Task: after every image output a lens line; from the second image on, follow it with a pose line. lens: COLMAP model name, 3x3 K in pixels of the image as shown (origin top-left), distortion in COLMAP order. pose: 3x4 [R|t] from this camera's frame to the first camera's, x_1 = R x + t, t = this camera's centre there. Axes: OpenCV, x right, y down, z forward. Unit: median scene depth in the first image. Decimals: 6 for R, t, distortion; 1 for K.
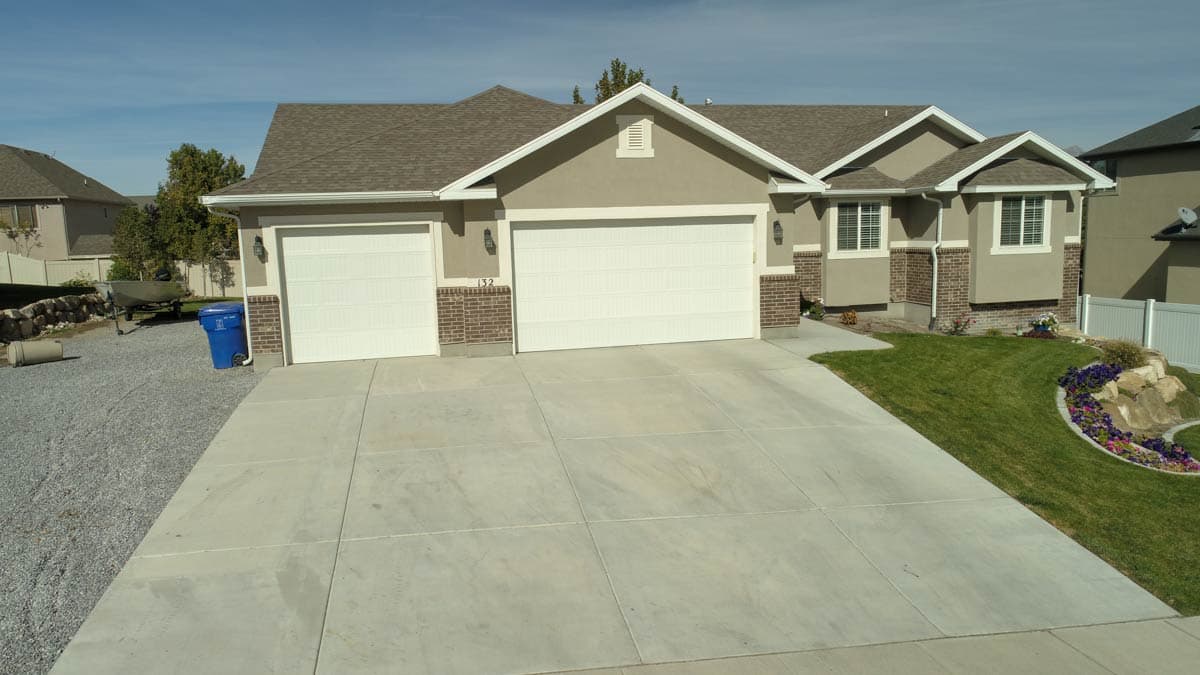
lens RADIAL K [[804.3, 0, 602.3], [0, 804.3, 343.8], [0, 0, 1]] dist [-0.001276, 0.001683]
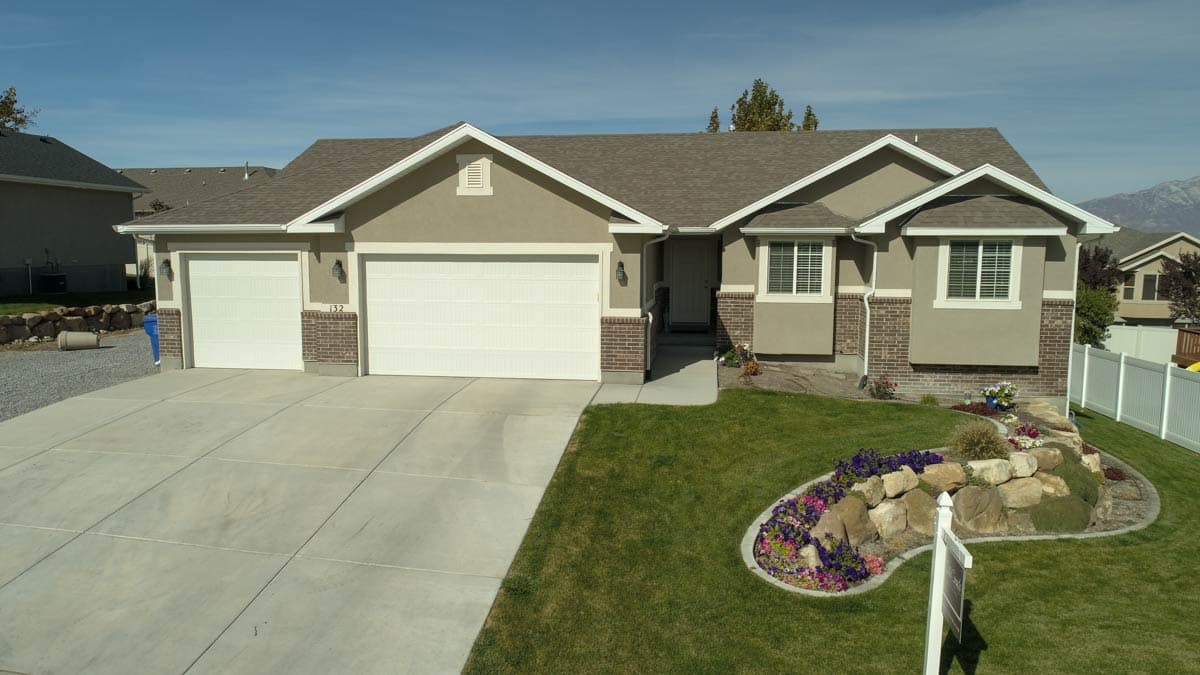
lens RADIAL K [[804.3, 0, 602.3], [0, 804.3, 343.8], [0, 0, 1]] dist [-0.001276, 0.001683]
pose [[0.934756, 0.074703, -0.347349, 0.534169], [-0.079942, 0.996799, -0.000755, -0.051952], [0.346181, 0.028473, 0.937736, 0.093109]]
